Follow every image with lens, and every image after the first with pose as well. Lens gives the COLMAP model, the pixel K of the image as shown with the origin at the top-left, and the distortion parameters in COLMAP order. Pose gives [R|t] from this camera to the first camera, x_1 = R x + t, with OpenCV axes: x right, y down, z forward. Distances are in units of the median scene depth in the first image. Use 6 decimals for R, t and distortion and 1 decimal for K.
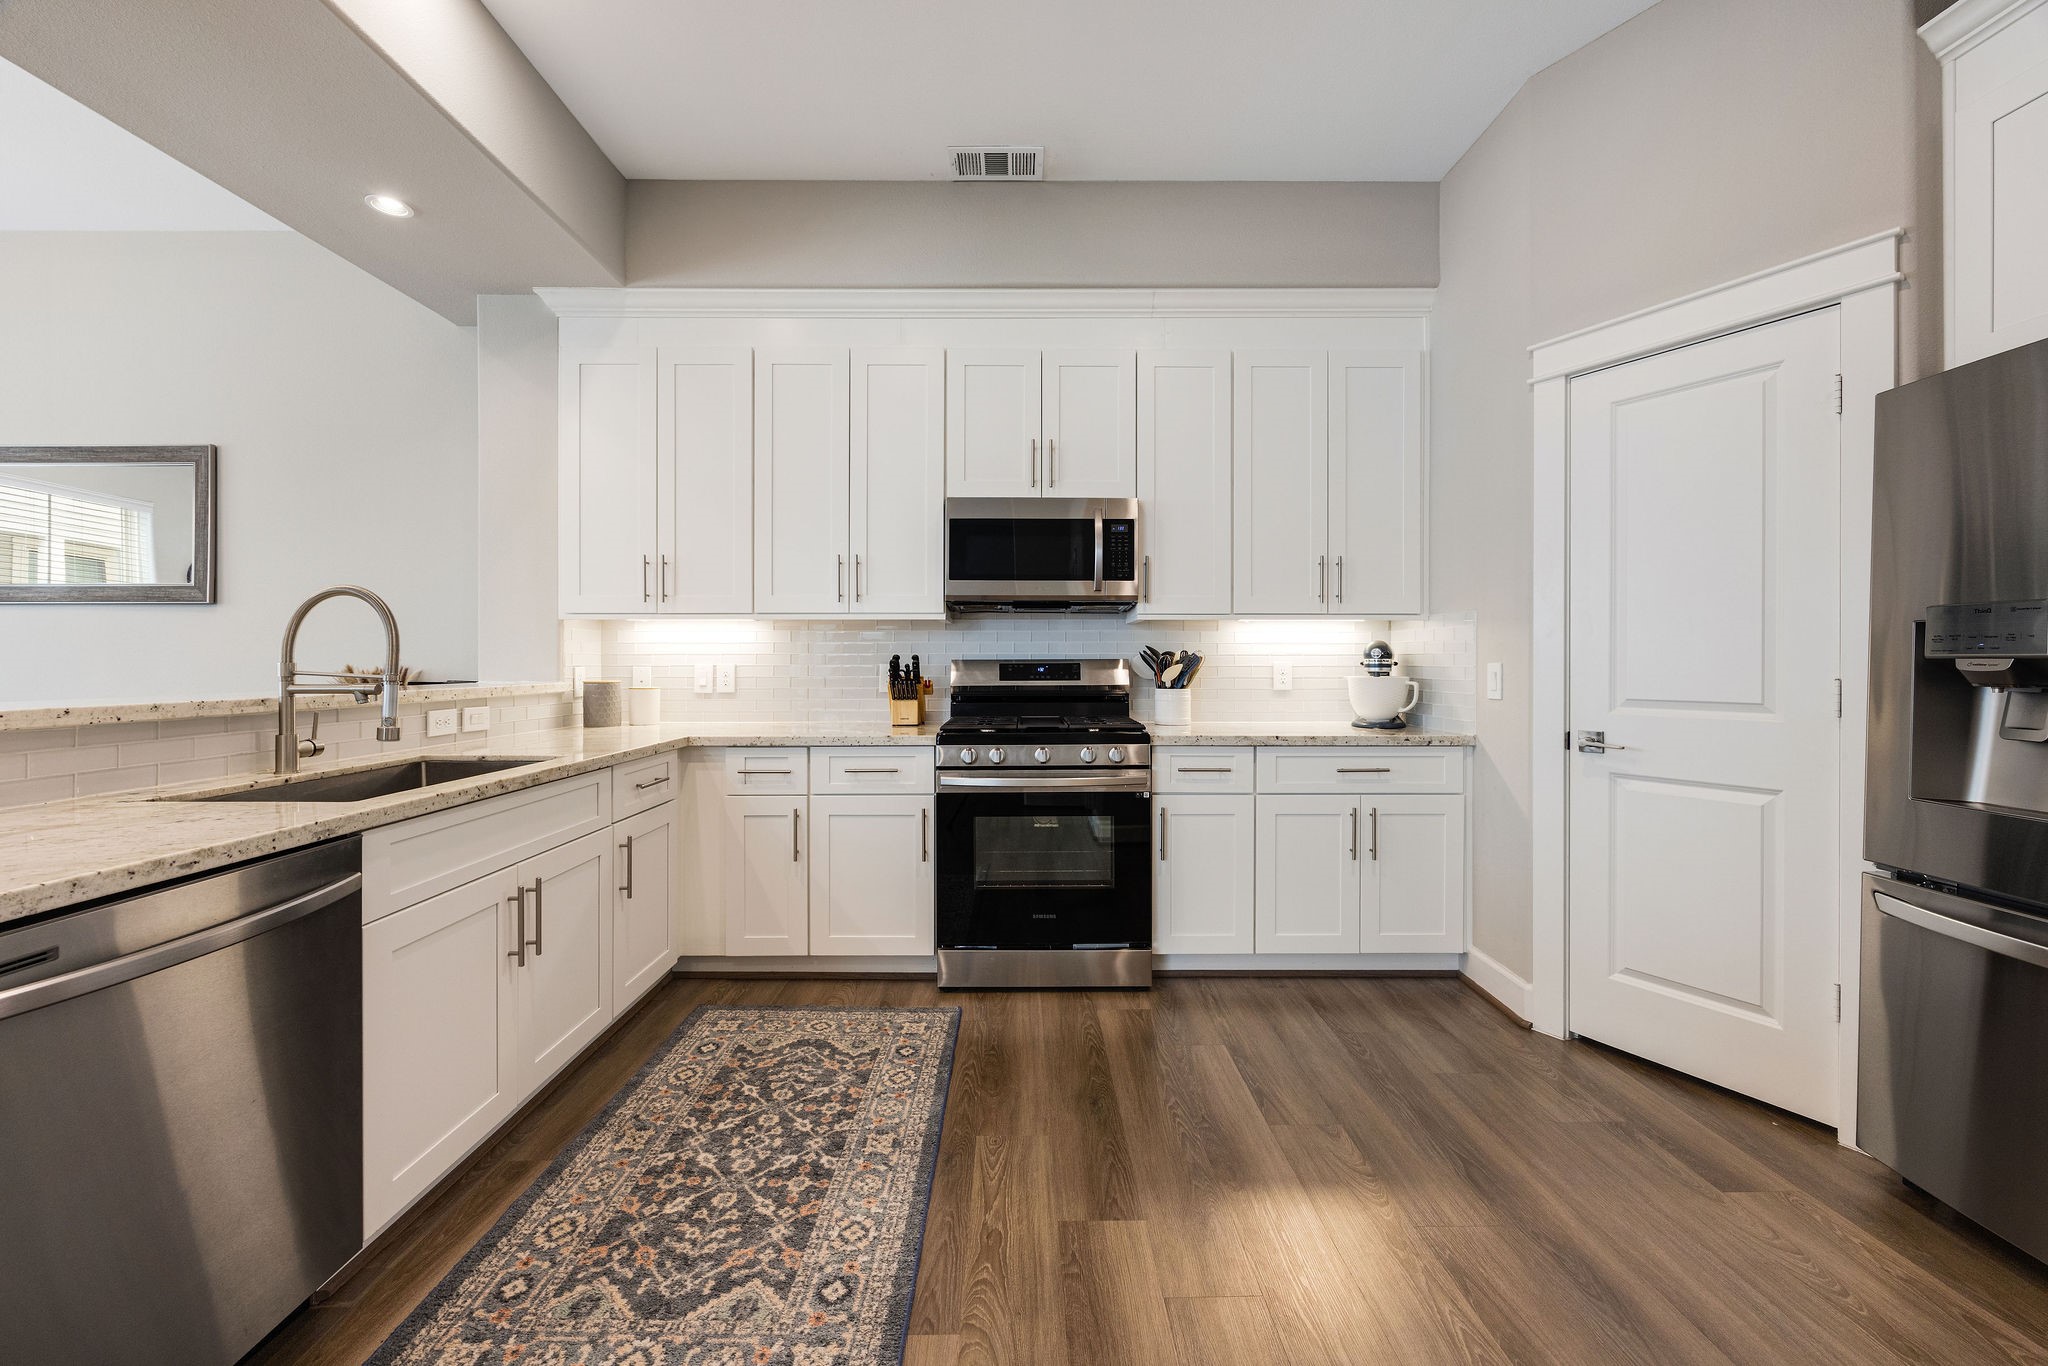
lens RADIAL K [[798.9, 0, 1016.2], [0, 798.9, 665.0], [0, 0, 1]] dist [0.000087, 0.000044]
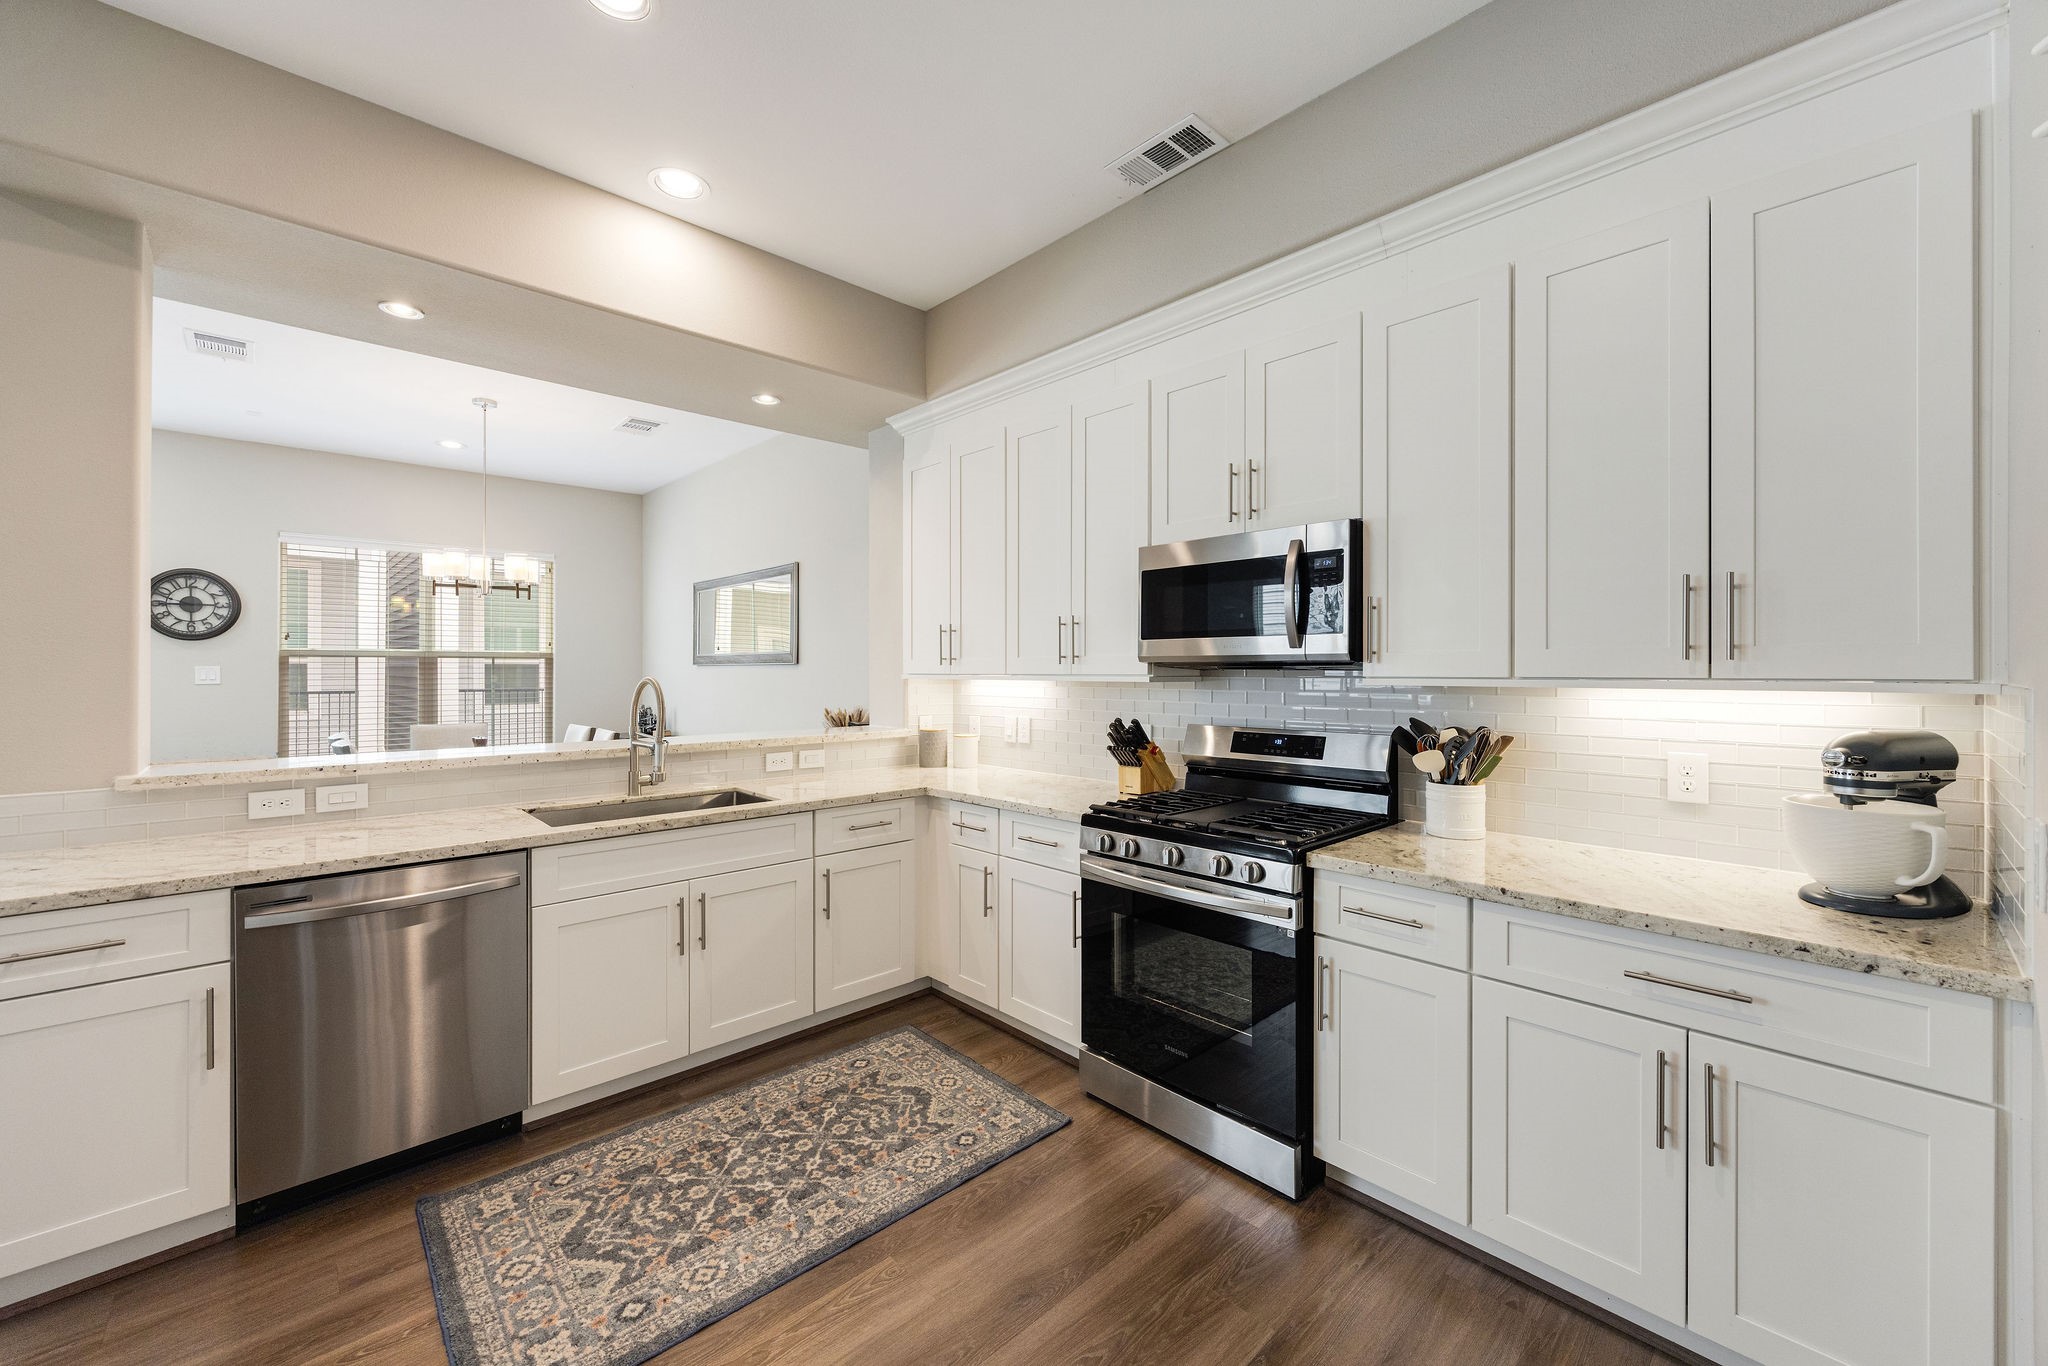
lens RADIAL K [[794.1, 0, 1032.9], [0, 794.1, 674.3], [0, 0, 1]] dist [-0.001555, 0.000006]
pose [[0.687447, 0.003621, -0.726225, 0.569715], [-0.003423, 0.999993, 0.001746, -0.081386], [0.726226, 0.001286, 0.687455, 0.356367]]
